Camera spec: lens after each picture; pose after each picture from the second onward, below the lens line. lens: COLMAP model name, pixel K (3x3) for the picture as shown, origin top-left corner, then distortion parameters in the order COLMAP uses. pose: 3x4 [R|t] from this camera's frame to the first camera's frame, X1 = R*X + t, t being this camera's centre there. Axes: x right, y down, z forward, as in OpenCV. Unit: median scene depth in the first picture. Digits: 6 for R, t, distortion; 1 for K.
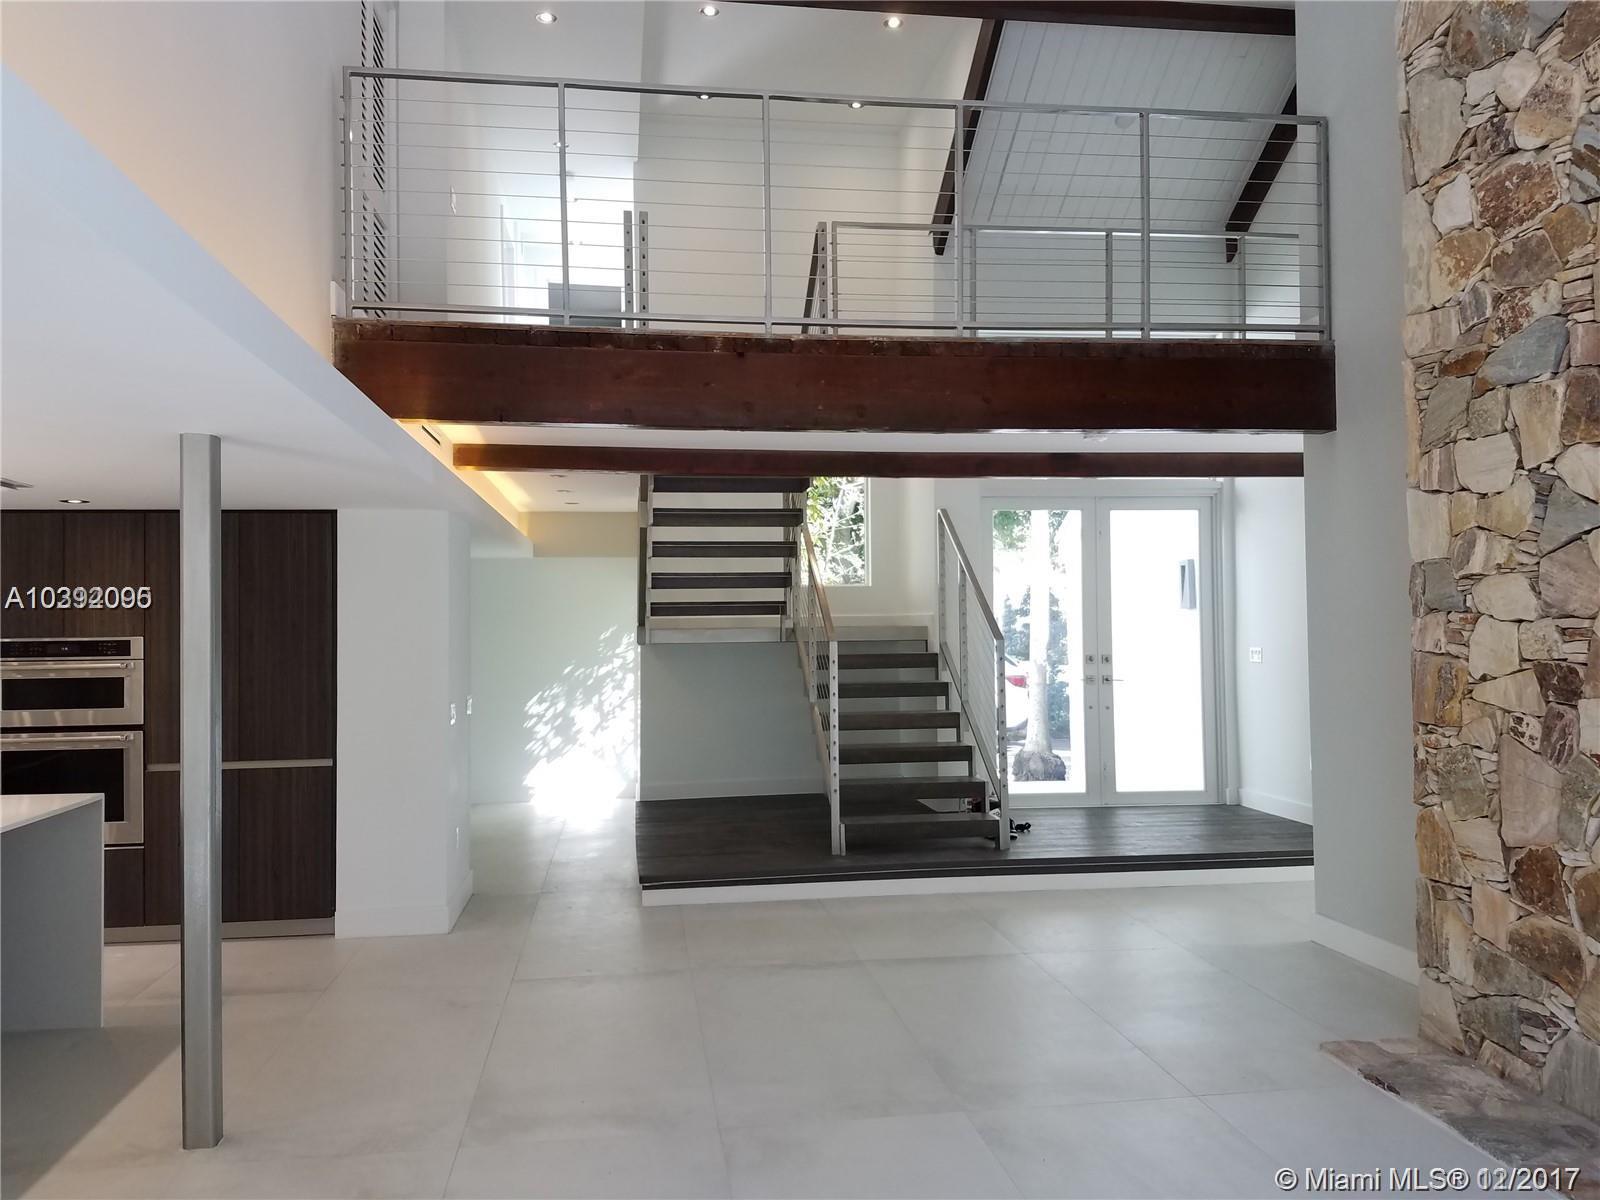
lens RADIAL K [[1225.2, 0, 838.1], [0, 1225.2, 600.4], [0, 0, 1]] dist [0.164103, -0.281193]
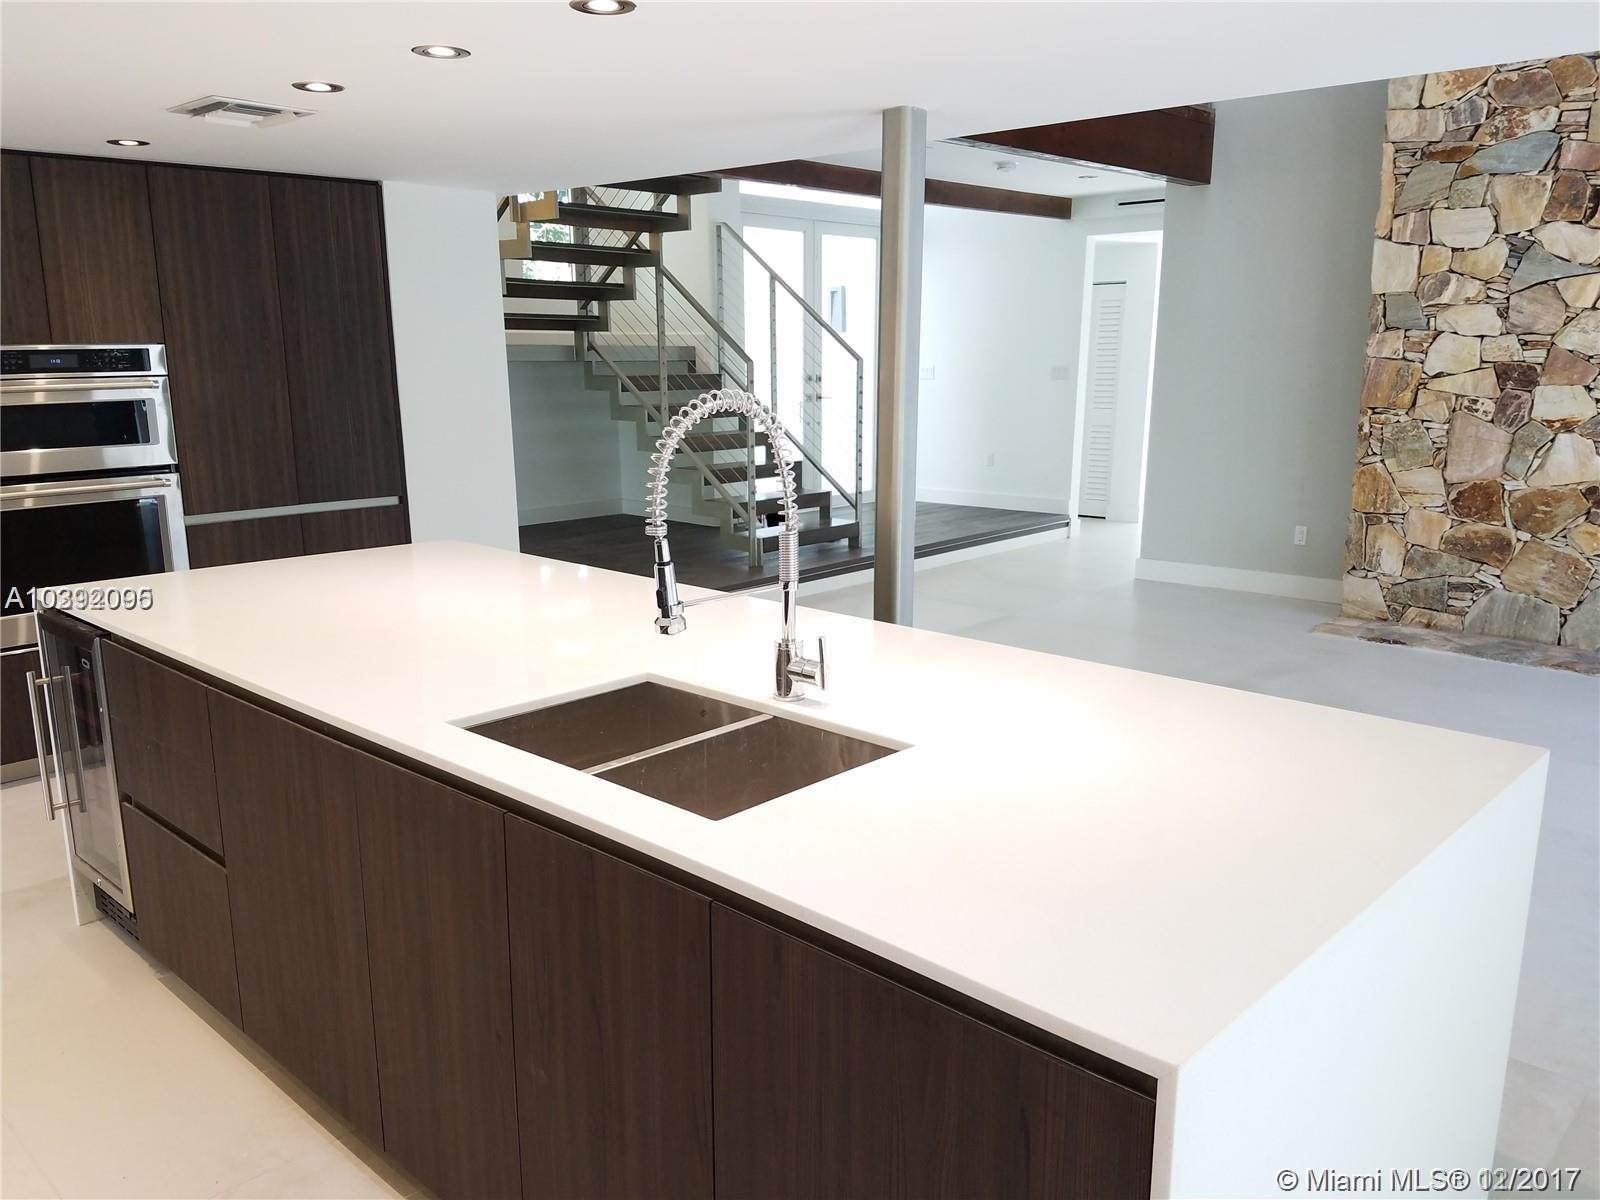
lens RADIAL K [[1247.9, 0, 780.4], [0, 1247.9, 630.3], [0, 0, 1]] dist [0.034389, -0.058444]
pose [[0.786187, -0.131634, 0.603807, -1.095348], [-0.017582, 0.971892, 0.234771, 0.020693], [-0.617739, -0.195190, 0.761774, 0.281880]]
